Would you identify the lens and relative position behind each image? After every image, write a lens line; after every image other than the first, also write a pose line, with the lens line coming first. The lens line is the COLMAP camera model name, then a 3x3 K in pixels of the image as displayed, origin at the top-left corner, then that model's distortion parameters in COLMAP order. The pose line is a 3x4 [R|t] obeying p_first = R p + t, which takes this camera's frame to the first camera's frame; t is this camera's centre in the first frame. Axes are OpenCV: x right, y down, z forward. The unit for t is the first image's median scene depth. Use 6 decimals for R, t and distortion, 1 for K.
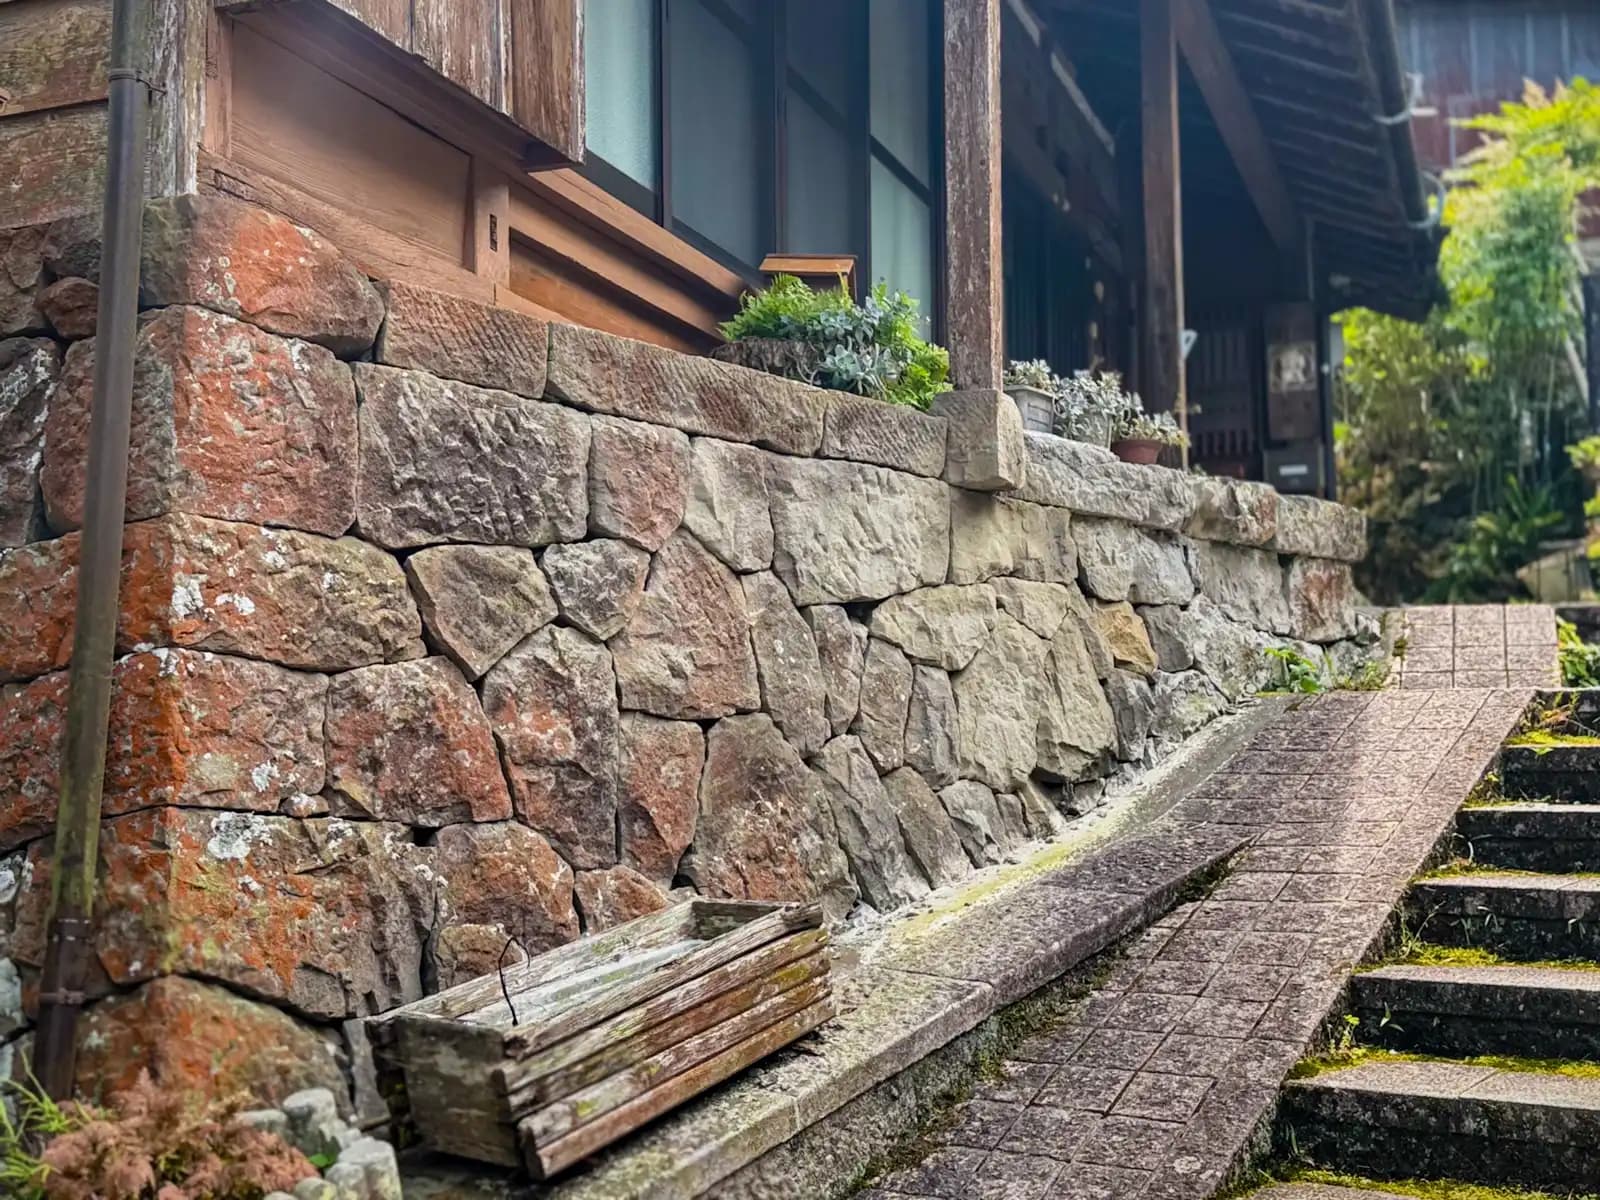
lens RADIAL K [[1883.3, 0, 795.9], [0, 1883.3, 609.3], [0, 0, 1]] dist [0.183462, -0.399727]
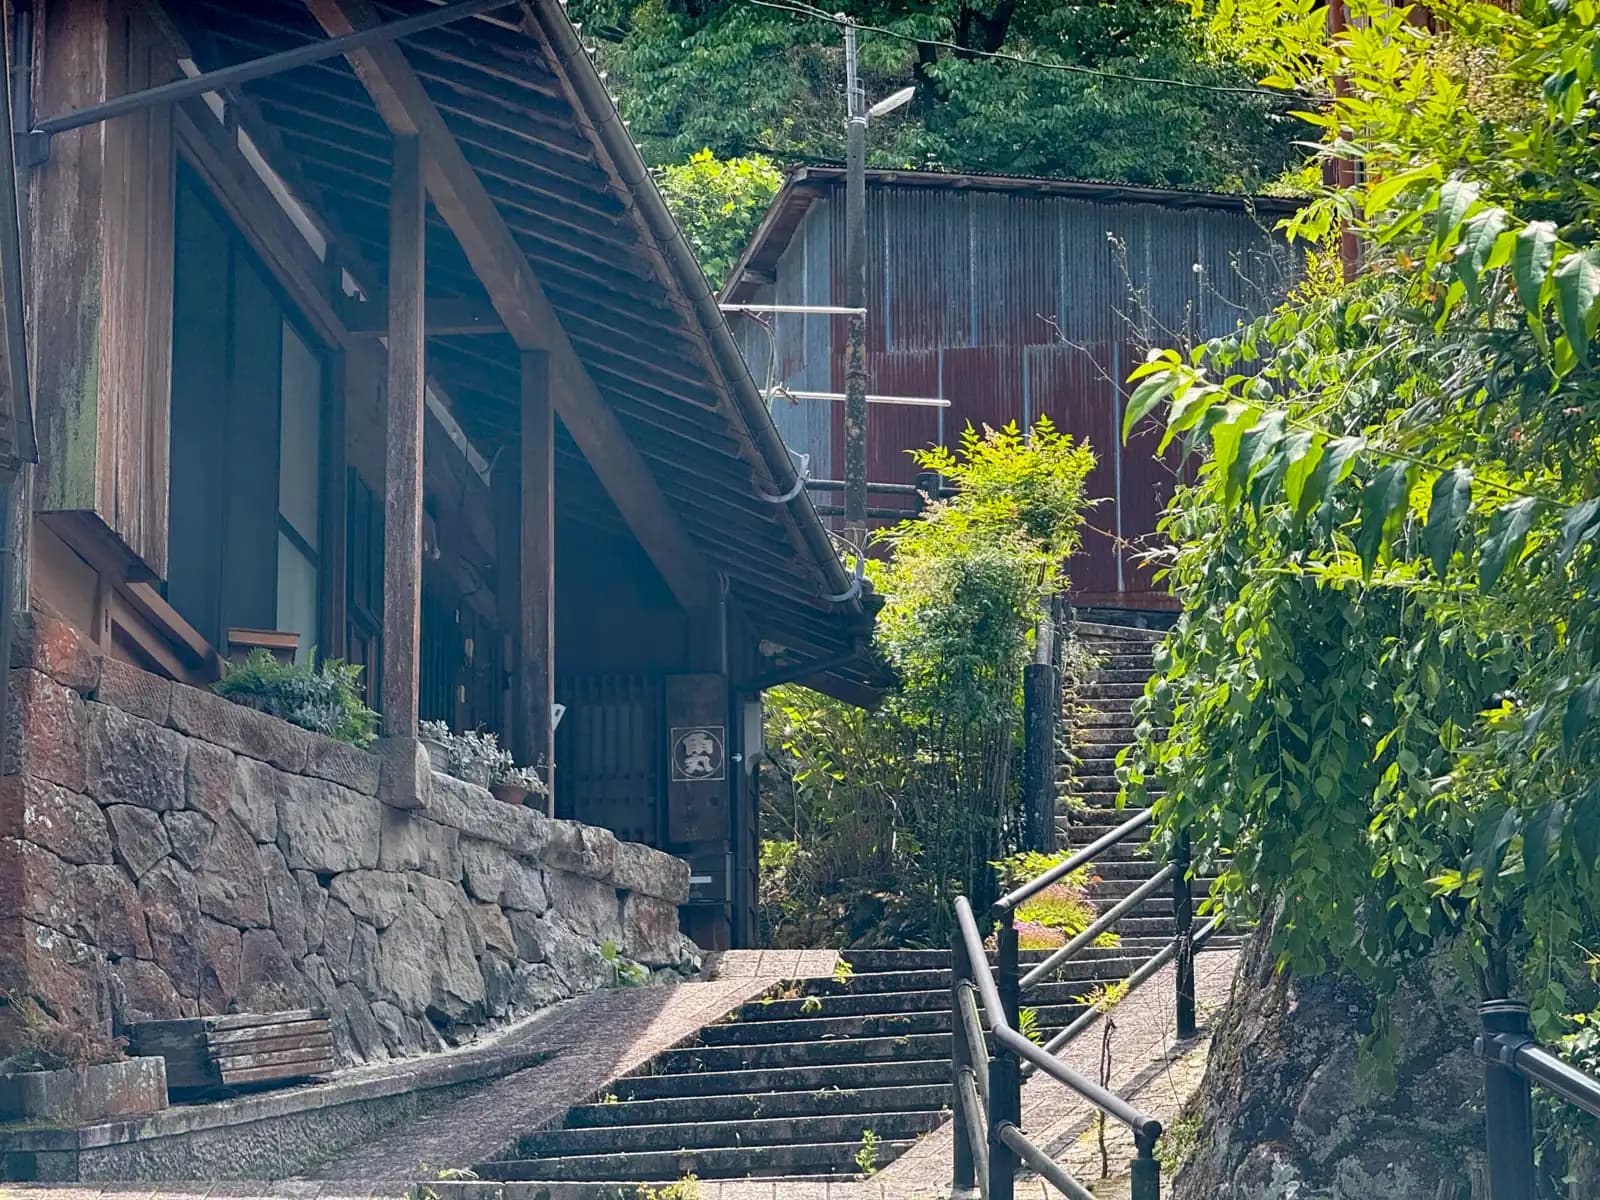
lens RADIAL K [[5420.4, 0, 736.0], [0, 5420.4, 600.2], [0, 0, 1]] dist [0.229068, 1.323427]
pose [[0.974861, 0.062127, 0.213979, -0.557878], [-0.028329, 0.987107, -0.157535, 0.432699], [-0.221007, 0.147513, 0.964052, -3.120529]]
